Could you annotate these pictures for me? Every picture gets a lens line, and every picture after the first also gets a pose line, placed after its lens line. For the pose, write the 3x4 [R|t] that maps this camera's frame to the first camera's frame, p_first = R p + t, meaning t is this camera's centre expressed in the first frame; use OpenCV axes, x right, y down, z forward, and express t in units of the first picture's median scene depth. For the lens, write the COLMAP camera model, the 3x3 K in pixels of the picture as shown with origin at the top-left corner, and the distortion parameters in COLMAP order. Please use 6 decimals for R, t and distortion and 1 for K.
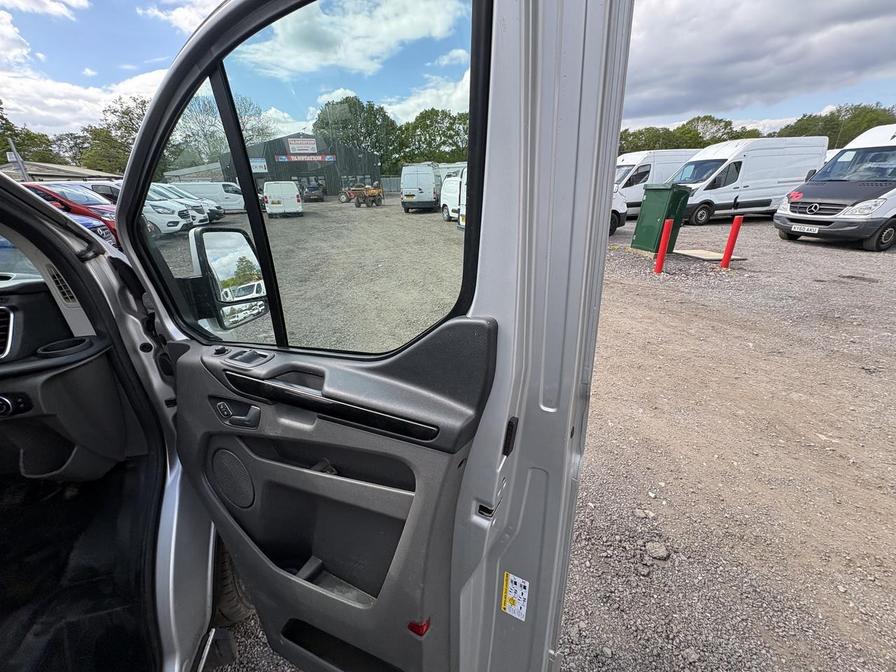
lens RADIAL K [[359.9, 0, 447.3], [0, 359.9, 336.8], [0, 0, 1]] dist [-0.001438, 0.000951]
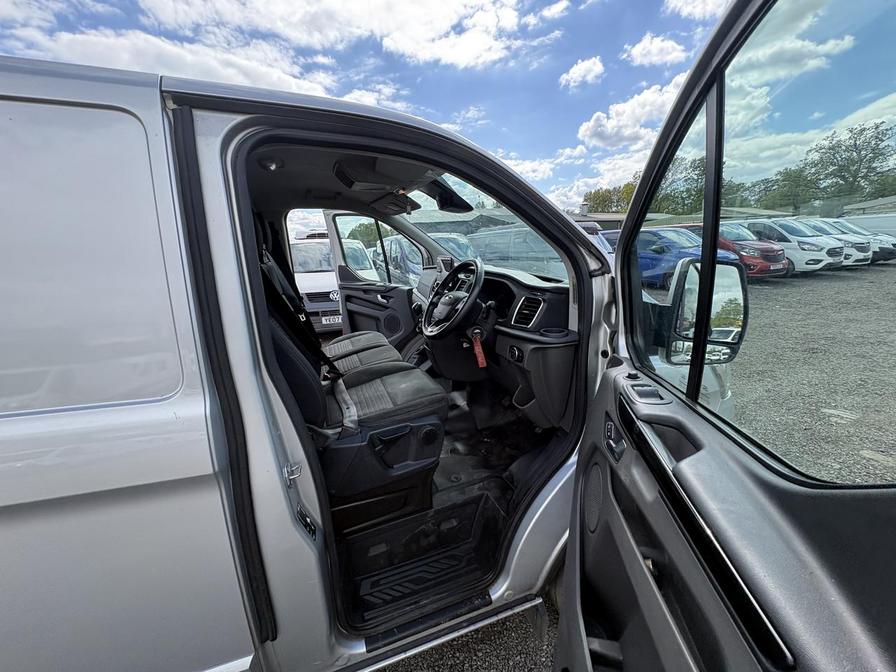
lens RADIAL K [[359.9, 0, 445.3], [0, 359.9, 338.1], [0, 0, 1]] dist [-0.001438, 0.000951]
pose [[0.133878, 0.256721, -0.957168, 0.223986], [-0.342286, 0.918400, 0.198448, -0.074063], [0.930009, 0.301057, 0.210826, 0.257721]]
